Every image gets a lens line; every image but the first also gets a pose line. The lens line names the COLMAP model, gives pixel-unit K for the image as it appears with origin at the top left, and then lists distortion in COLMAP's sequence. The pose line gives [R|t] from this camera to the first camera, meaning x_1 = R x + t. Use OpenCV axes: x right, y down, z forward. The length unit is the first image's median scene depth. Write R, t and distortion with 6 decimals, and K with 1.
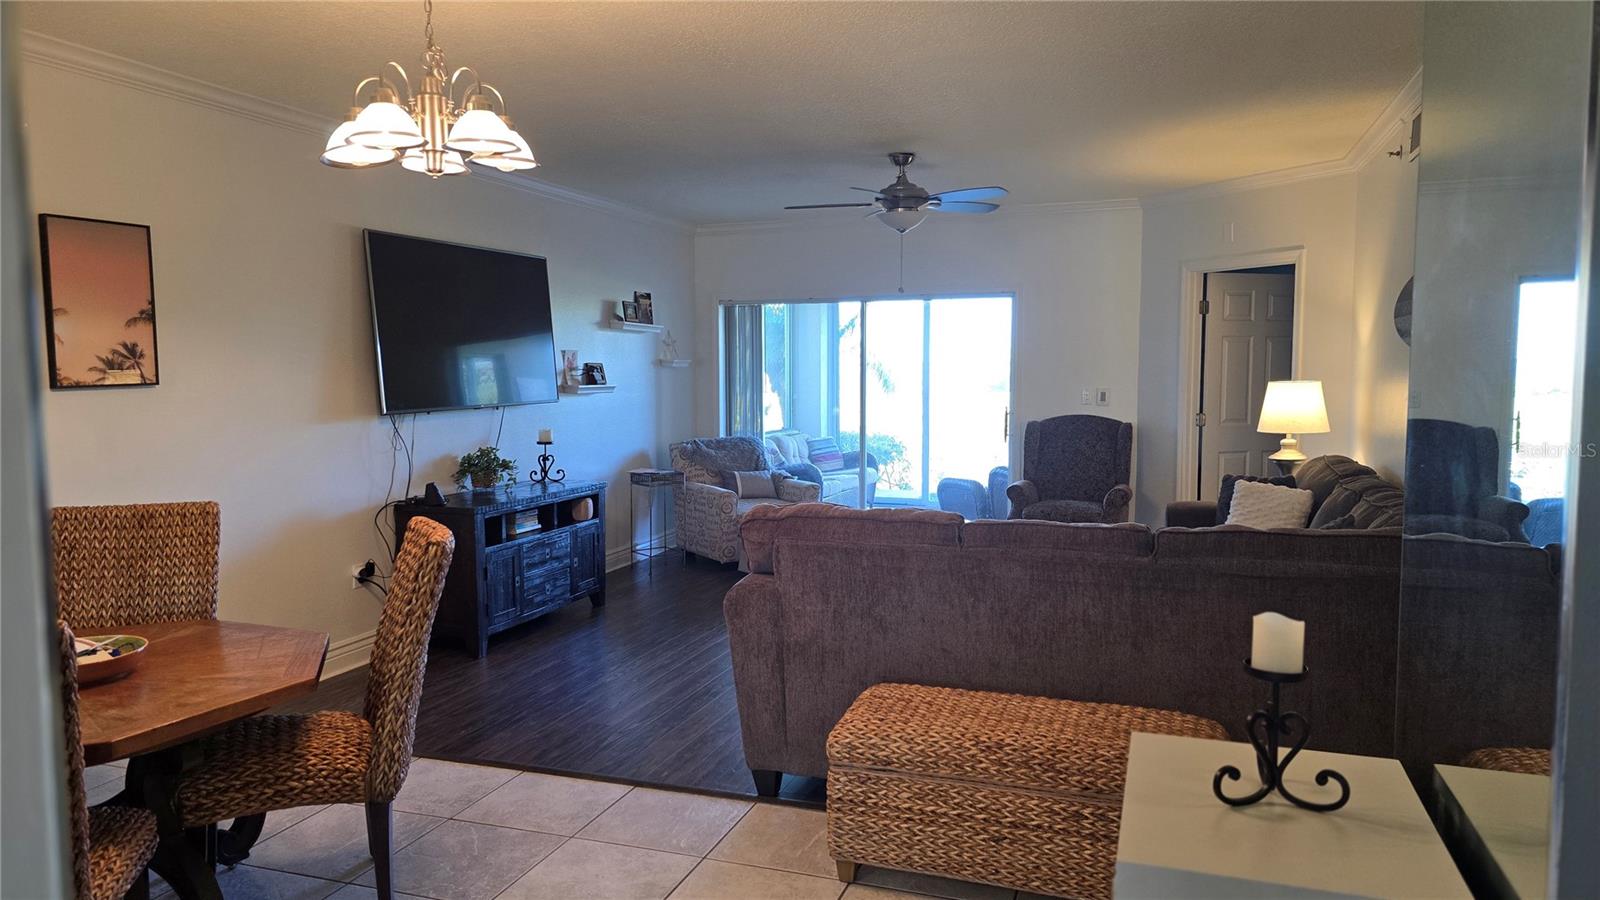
lens RADIAL K [[1067.0, 0, 792.0], [0, 1067.0, 446.1], [0, 0, 1]] dist [0.072884, -0.070099]
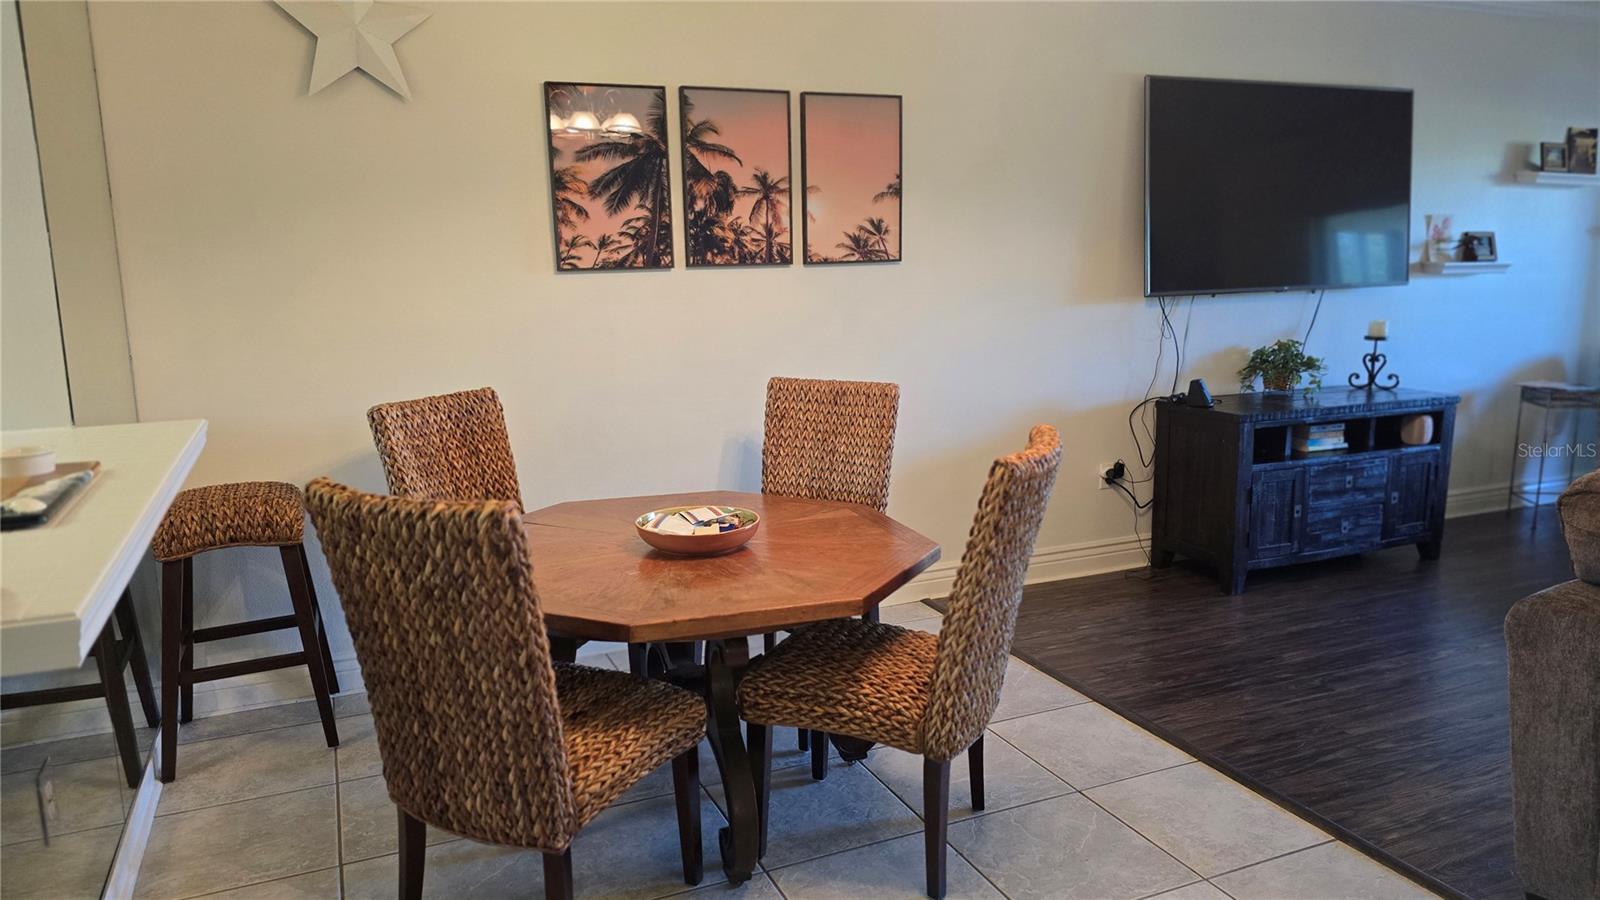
lens RADIAL K [[1067.0, 0, 797.7], [0, 1067.0, 446.5], [0, 0, 1]] dist [0.072884, -0.070099]
pose [[0.688179, 0.125572, -0.714592, 0.056306], [-0.047661, 0.990606, 0.128175, -0.006716], [0.723974, -0.054149, 0.687699, 0.181382]]
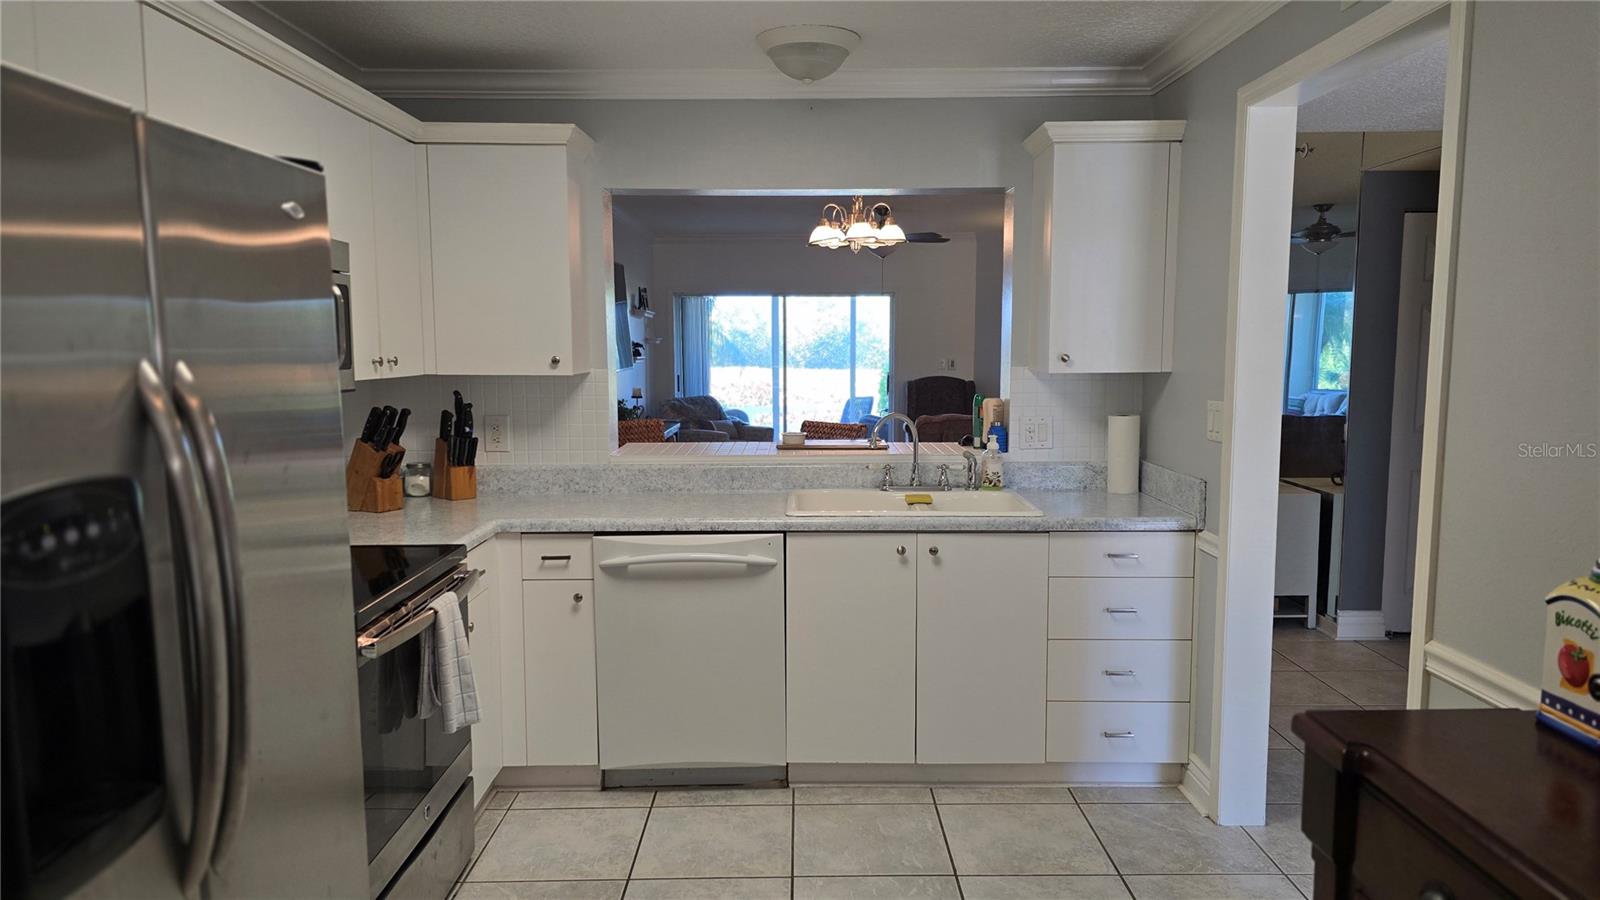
lens RADIAL K [[1067.0, 0, 807.6], [0, 1067.0, 460.4], [0, 0, 1]] dist [0.072884, -0.070099]
pose [[0.939271, -0.037284, 0.341146, -0.575439], [0.025674, 0.998929, 0.038485, 0.036946], [-0.342215, -0.027389, 0.939222, -0.474292]]
